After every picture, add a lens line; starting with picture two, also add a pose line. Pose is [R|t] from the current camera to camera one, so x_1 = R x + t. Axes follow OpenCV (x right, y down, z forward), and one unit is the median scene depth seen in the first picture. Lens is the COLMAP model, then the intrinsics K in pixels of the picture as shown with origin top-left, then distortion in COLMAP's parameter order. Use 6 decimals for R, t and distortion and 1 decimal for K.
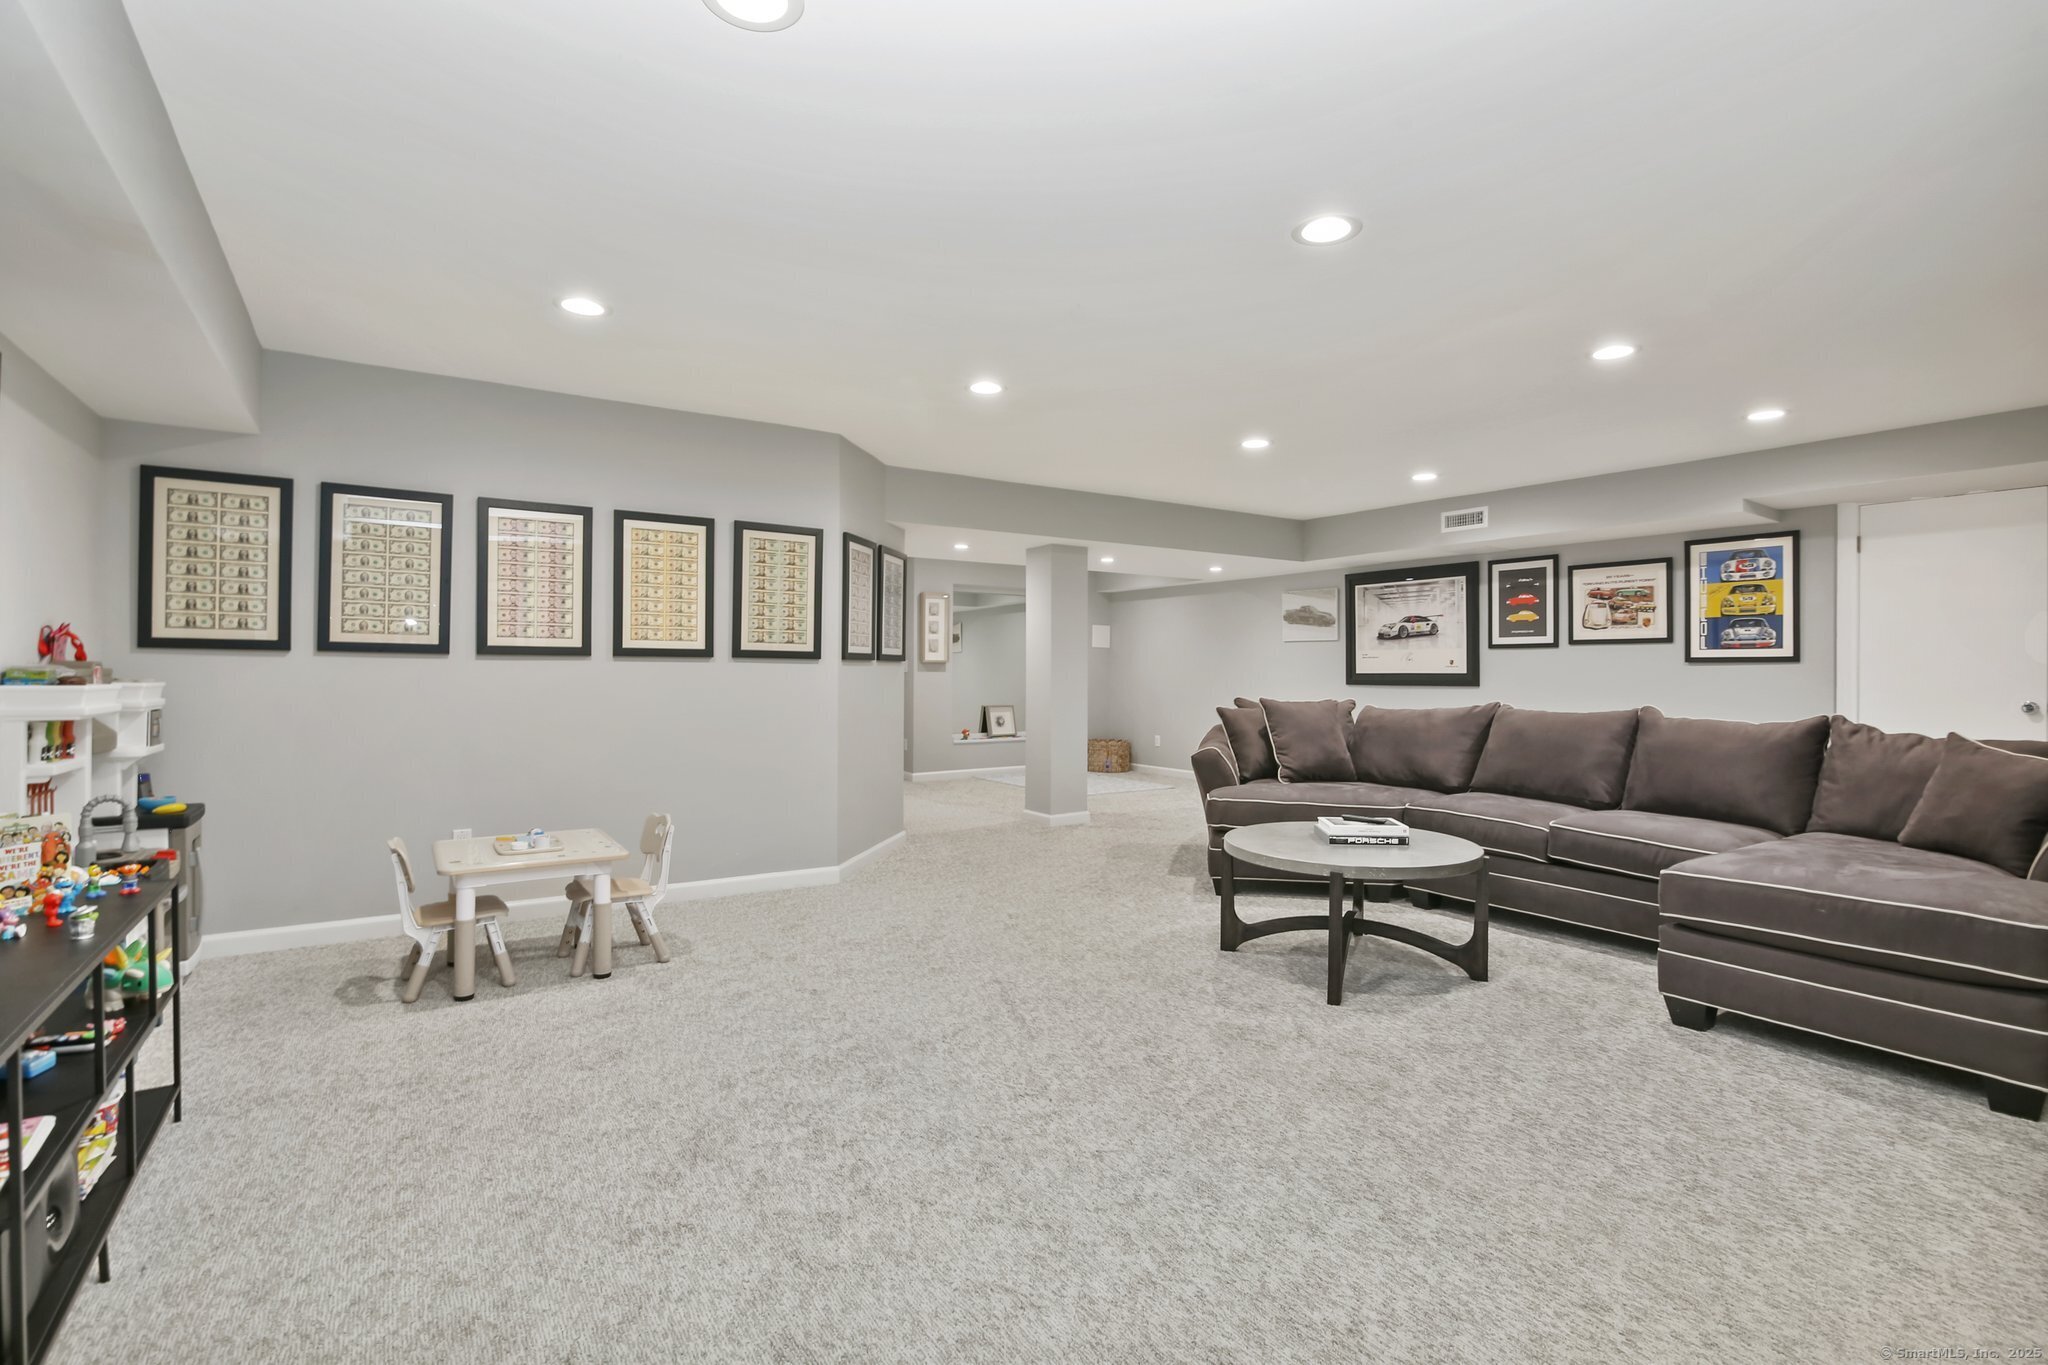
lens RADIAL K [[949.3, 0, 1031.0], [0, 949.3, 671.6], [0, 0, 1]] dist [-0.008871, -0.000326]
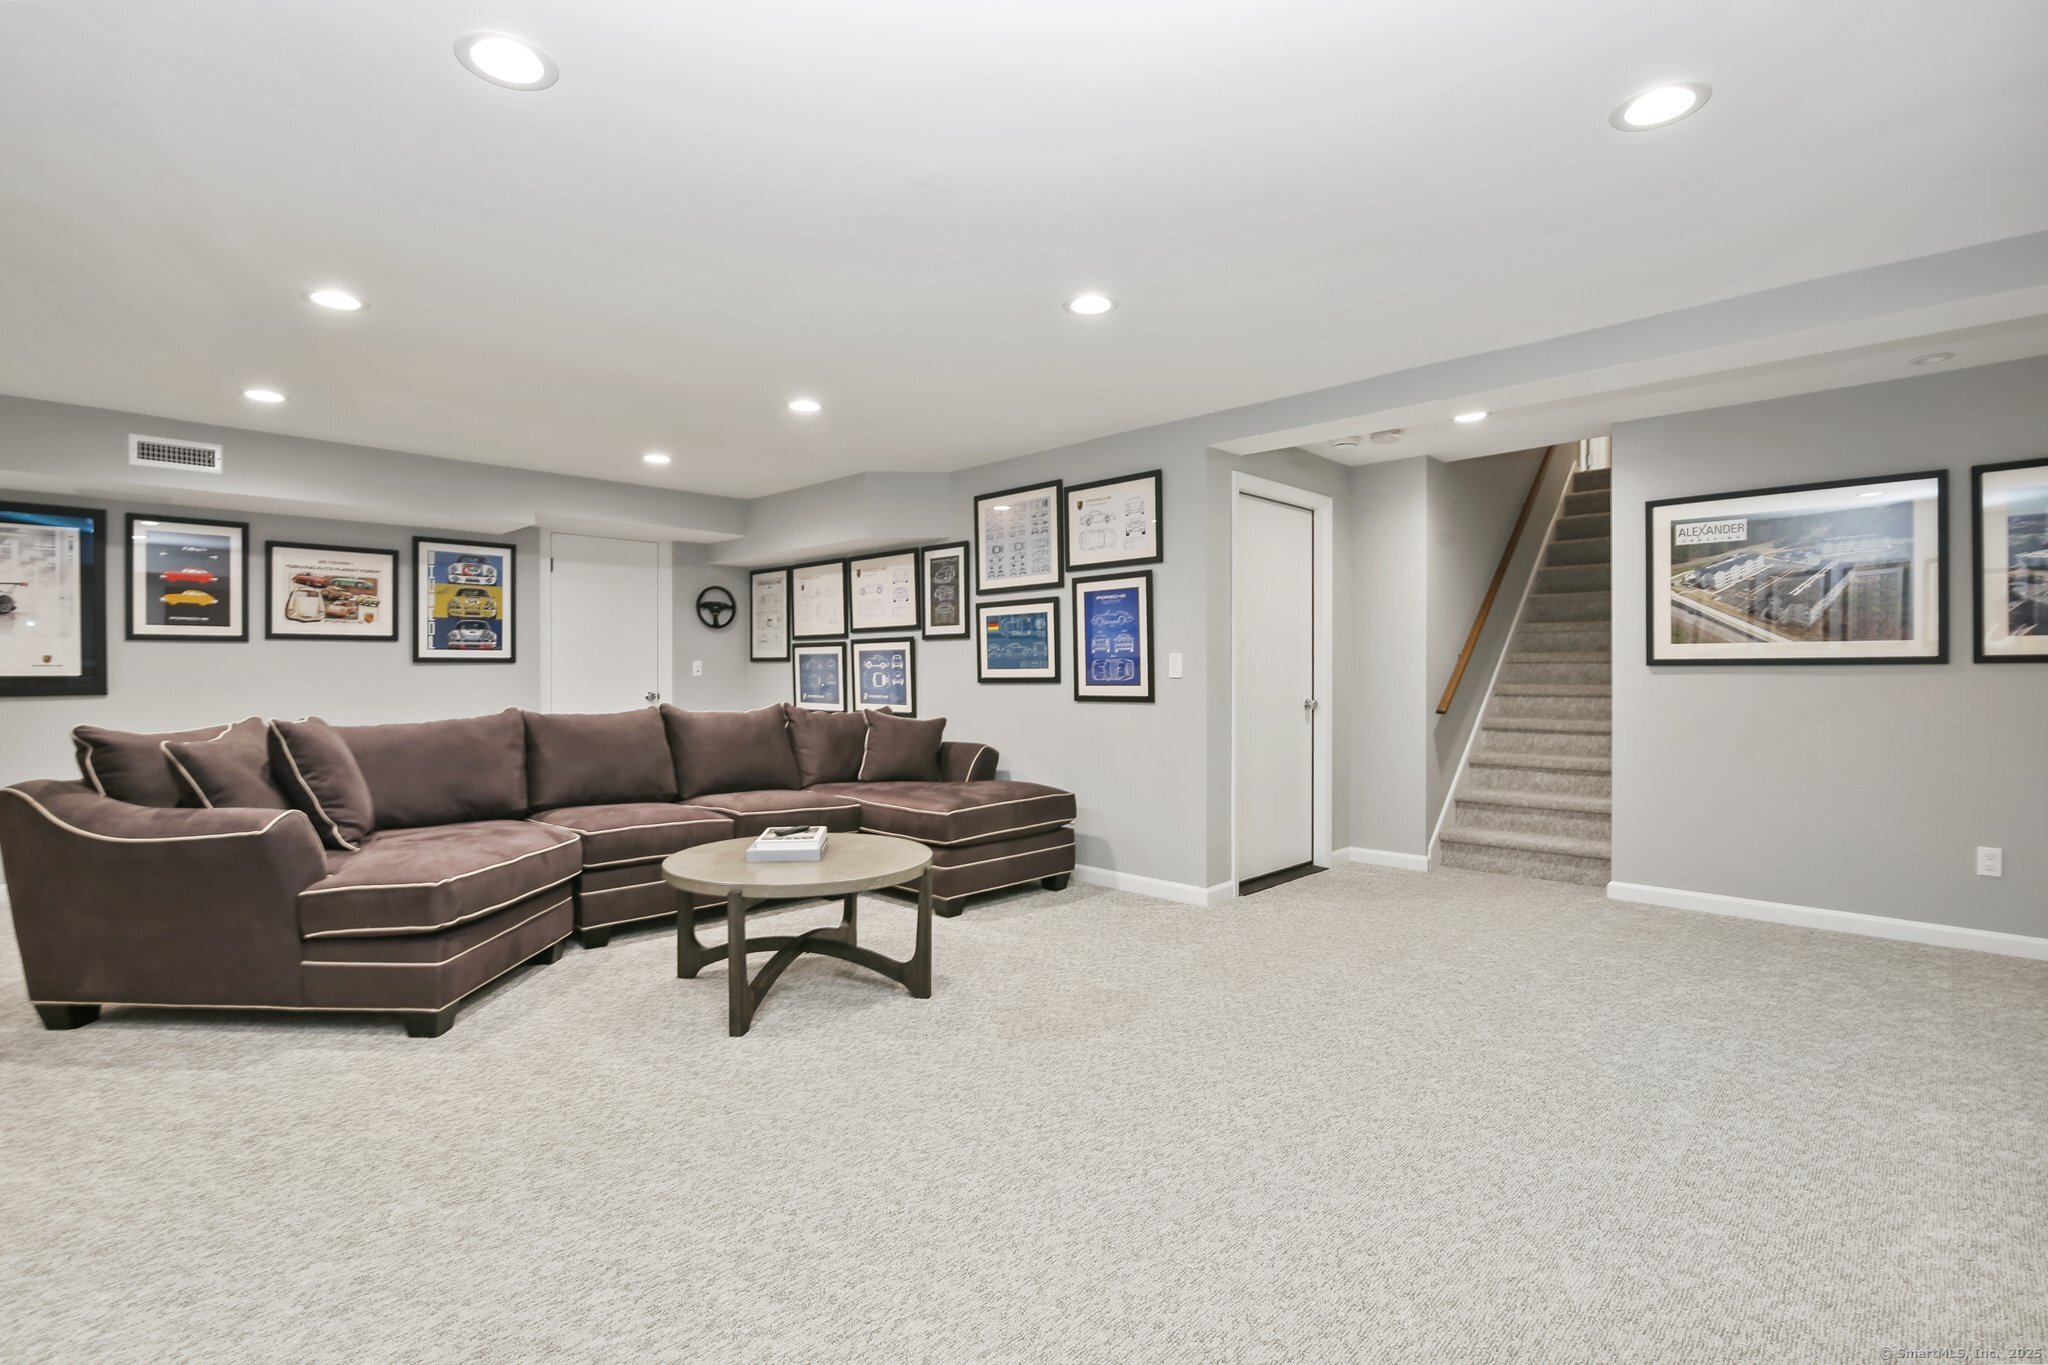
lens RADIAL K [[949.3, 0, 1030.9], [0, 949.3, 676.2], [0, 0, 1]] dist [-0.008871, -0.000326]
pose [[-0.194673, -0.009766, 0.980820, -0.374592], [0.001190, 0.999947, 0.010192, -0.004757], [-0.980868, 0.003151, -0.194651, 0.572990]]
